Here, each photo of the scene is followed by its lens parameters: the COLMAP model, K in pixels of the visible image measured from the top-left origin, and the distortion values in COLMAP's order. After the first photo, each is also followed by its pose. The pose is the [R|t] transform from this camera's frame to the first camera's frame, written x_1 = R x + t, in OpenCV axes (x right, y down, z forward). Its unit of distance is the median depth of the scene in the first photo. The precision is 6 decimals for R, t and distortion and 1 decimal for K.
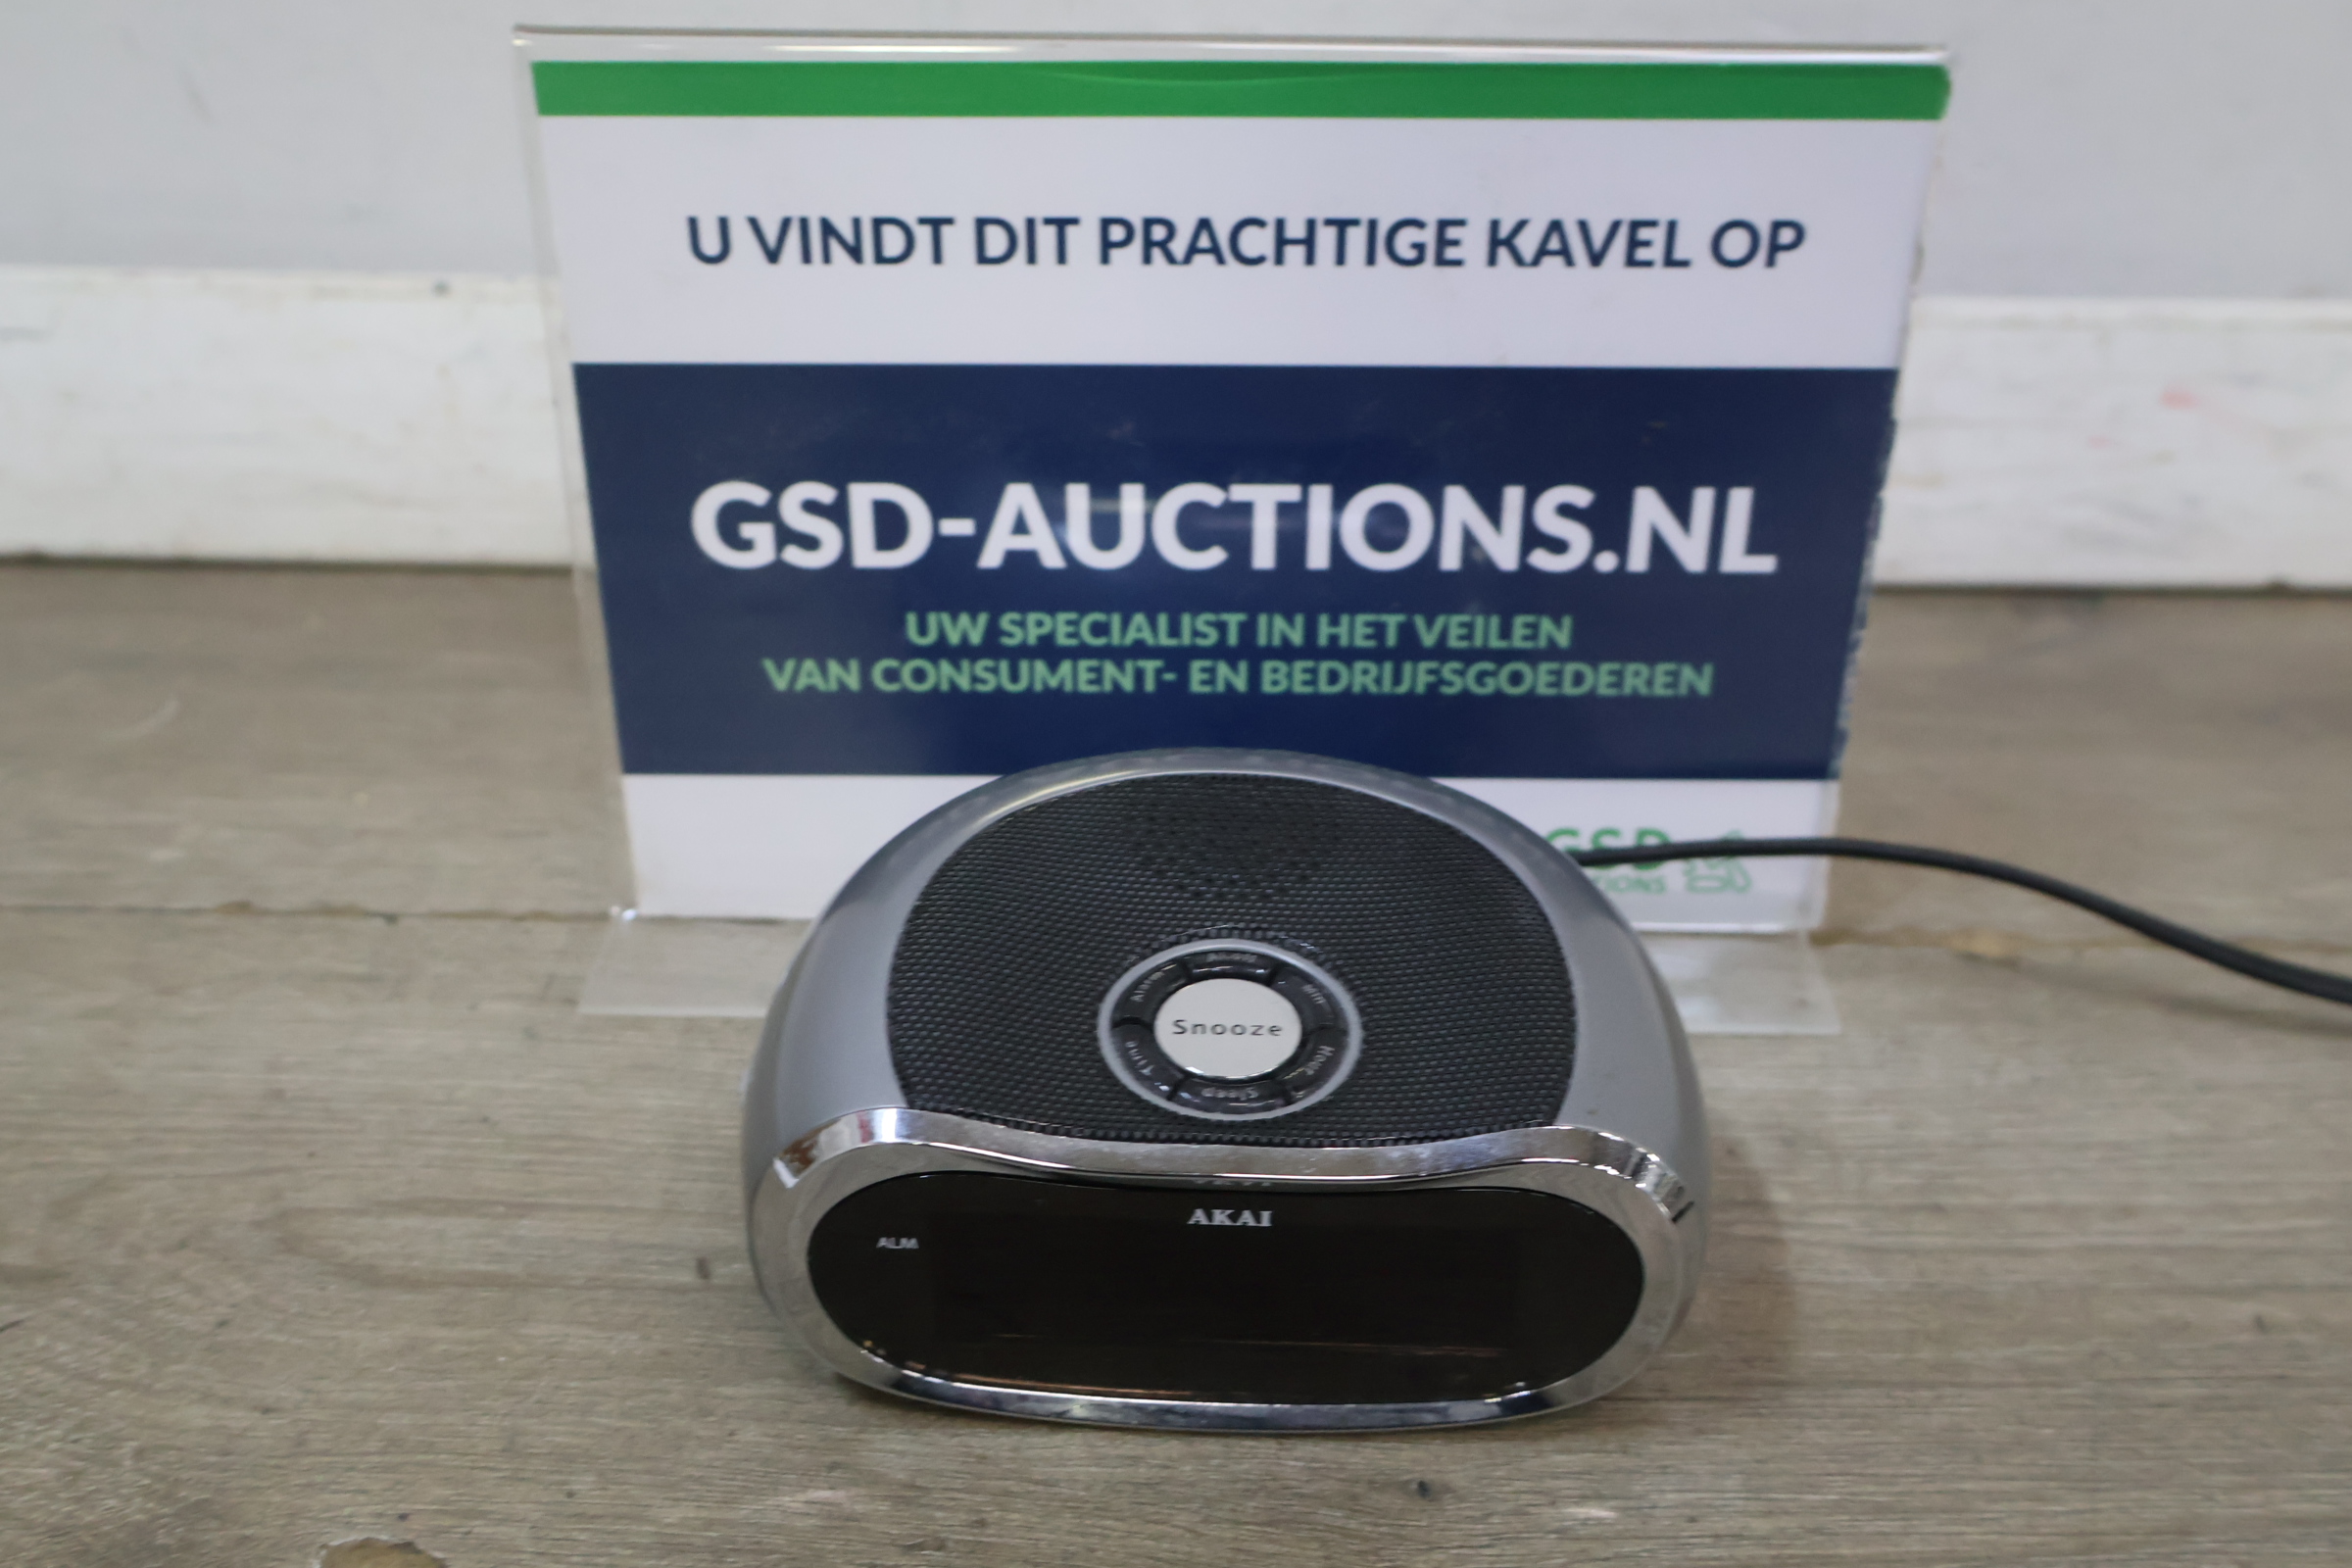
lens RADIAL K [[2289.9, 0, 1177.0], [0, 2289.9, 775.4], [0, 0, 1]] dist [0.008953, 0.000000]
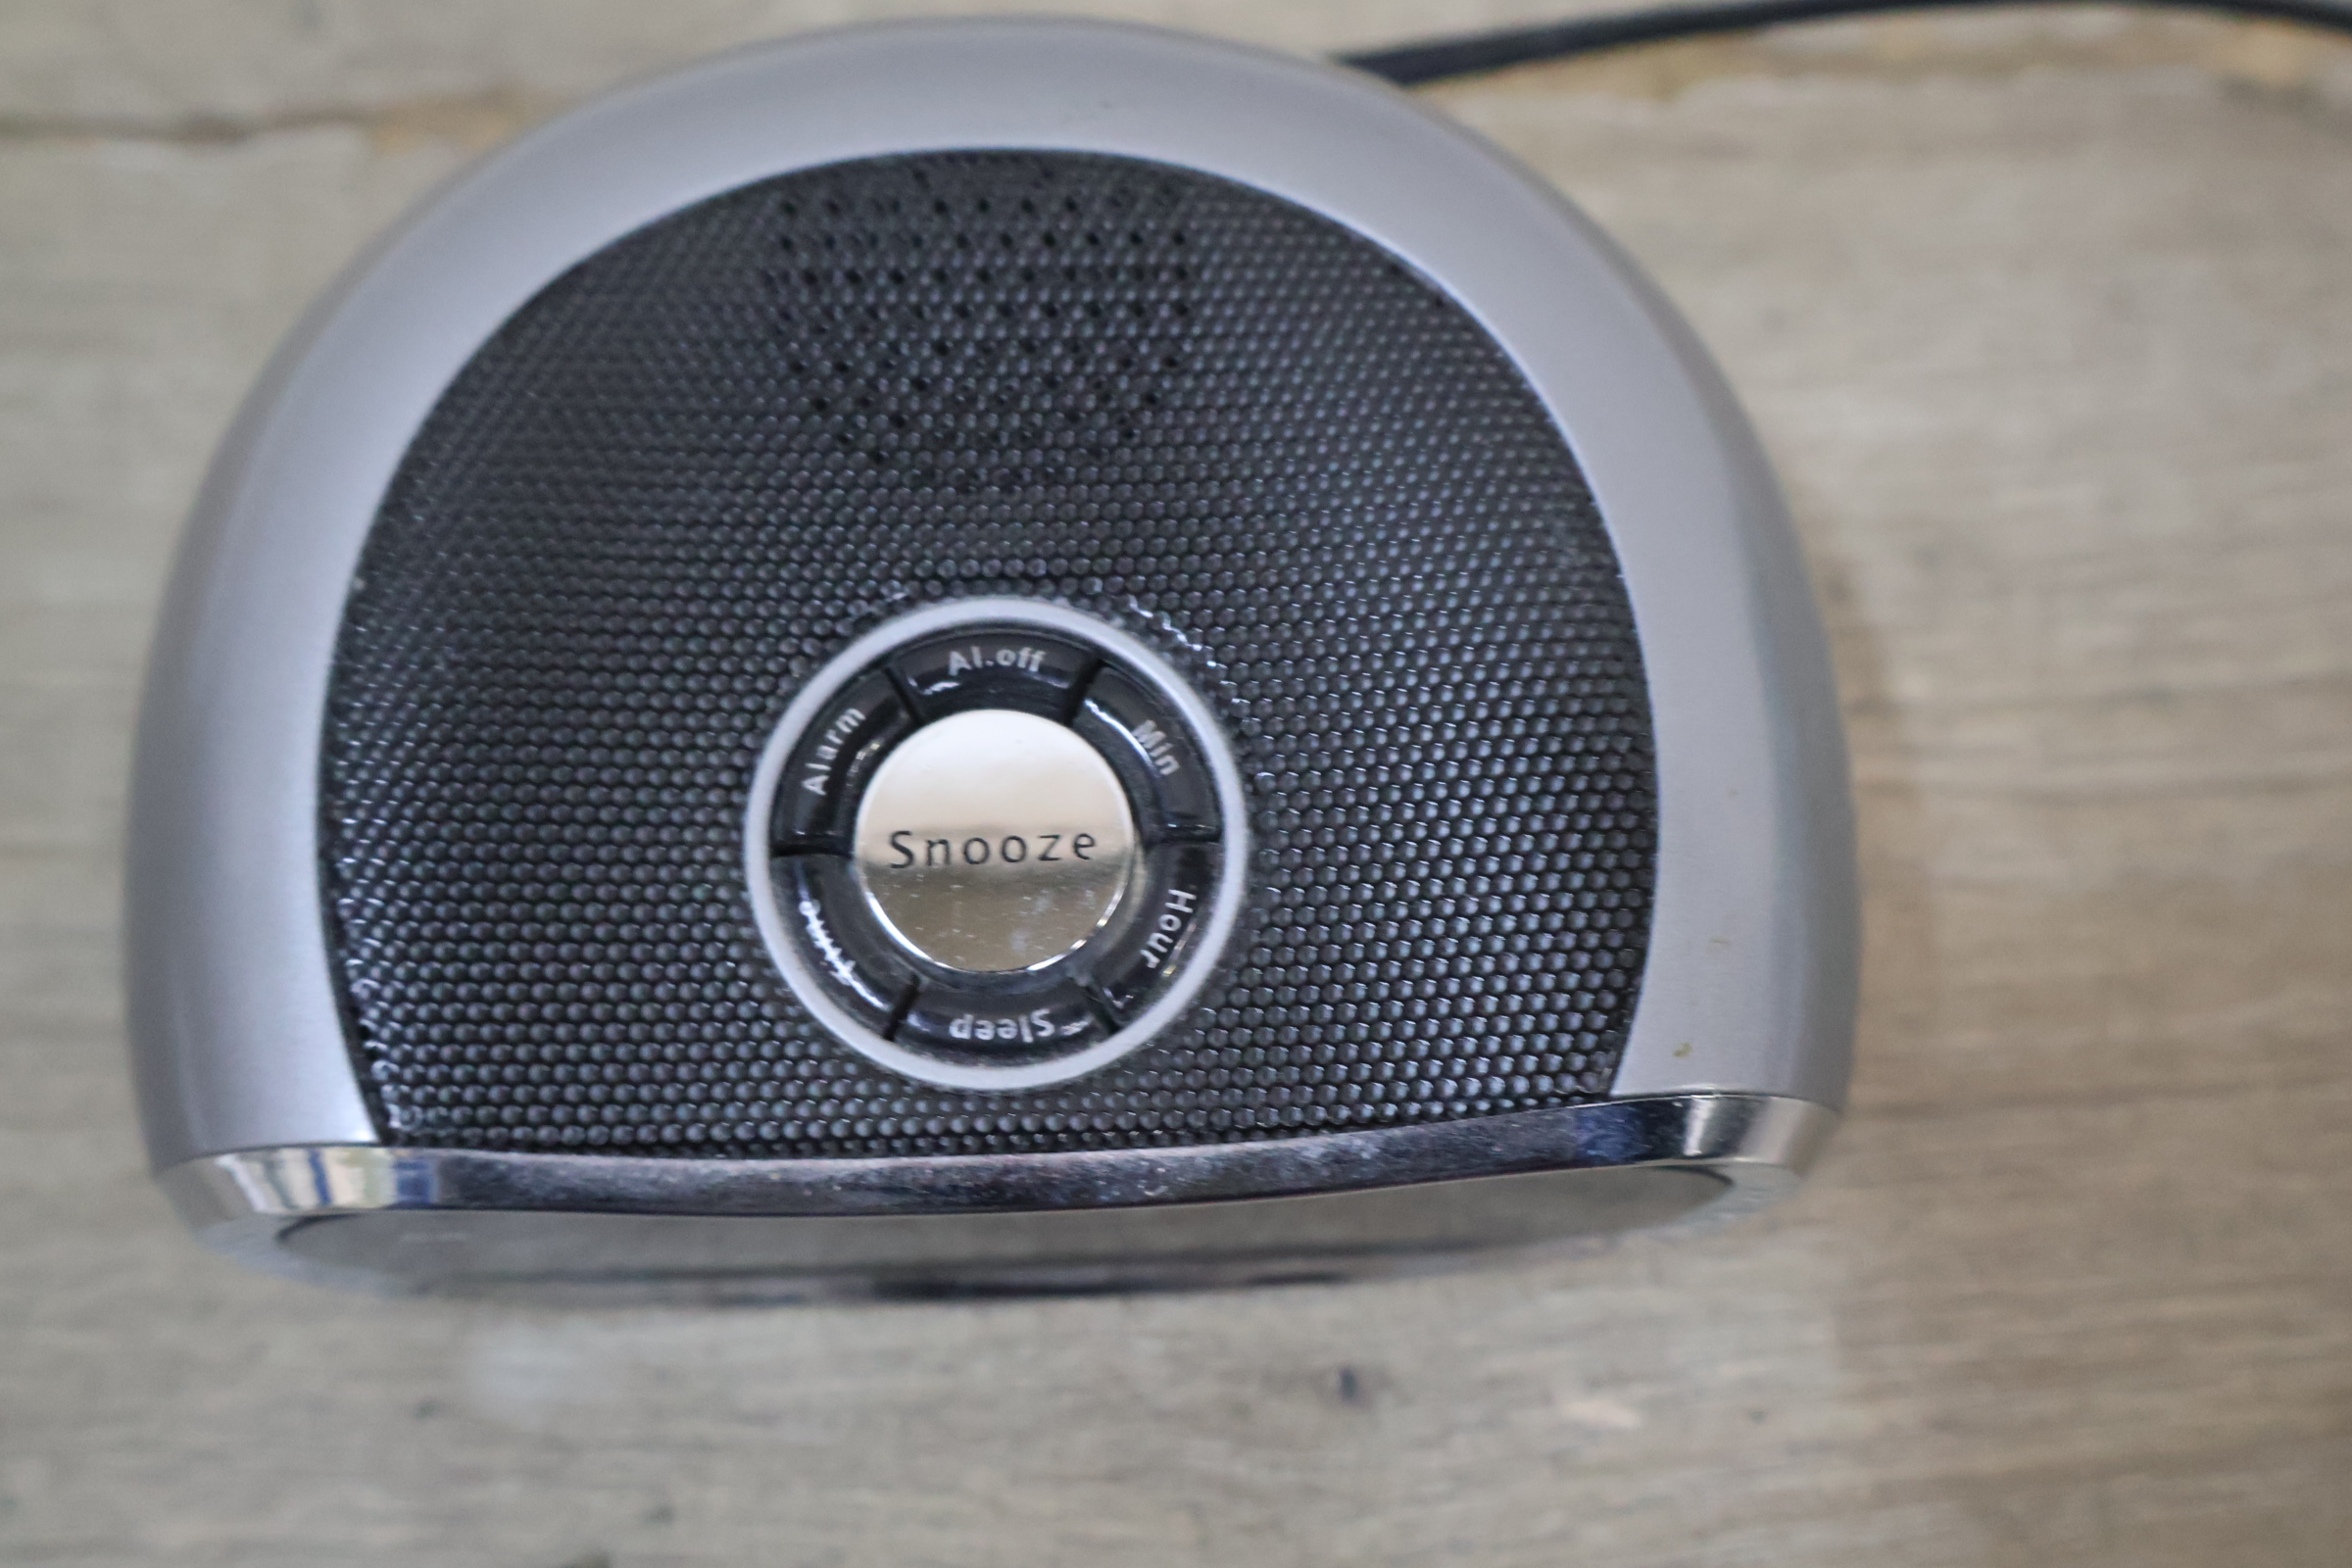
lens RADIAL K [[2289.9, 0, 1168.5], [0, 2289.9, 779.5], [0, 0, 1]] dist [0.008953, 0.000000]
pose [[0.997752, -0.059659, 0.030526, 0.047110], [0.028289, 0.787879, 0.615180, -0.222205], [-0.060752, -0.612933, 0.787796, 0.596905]]
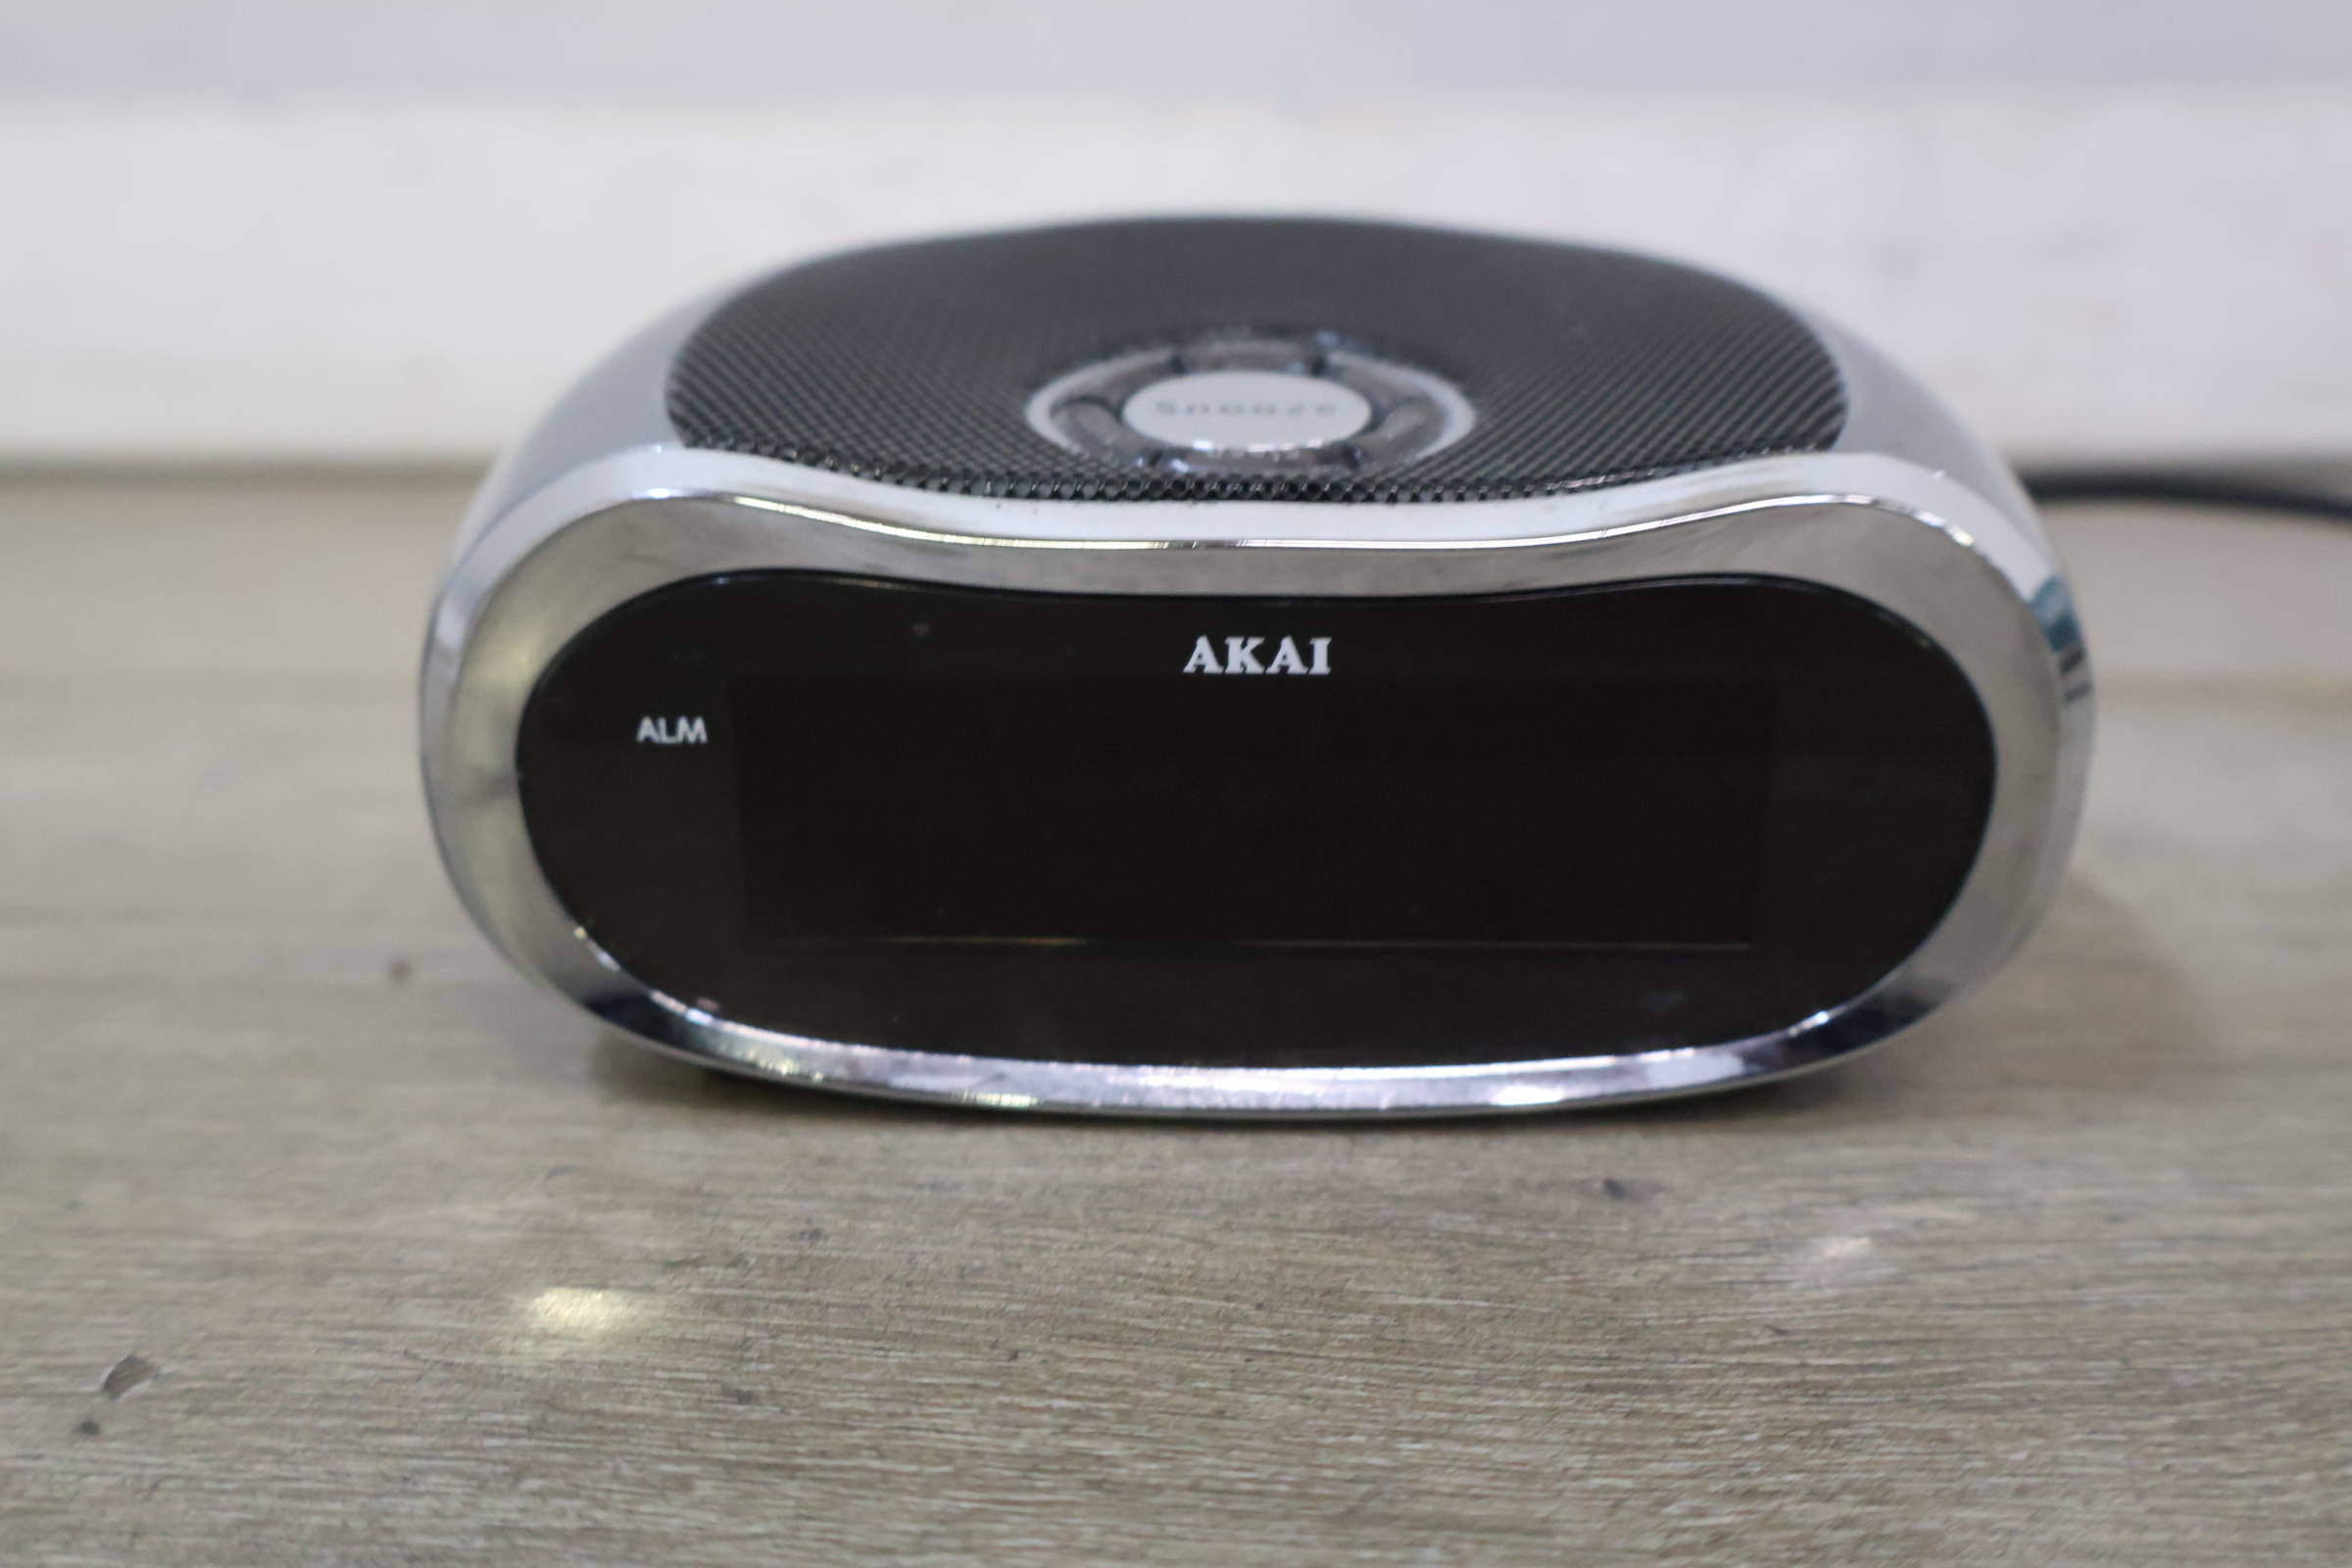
lens RADIAL K [[2289.9, 0, 1167.9], [0, 2289.9, 811.3], [0, 0, 1]] dist [0.008953, 0.000000]
pose [[0.999874, -0.014508, -0.006390, 0.003991], [0.013293, 0.986902, -0.160773, 0.308416], [0.008638, 0.160668, 0.986971, 0.435860]]
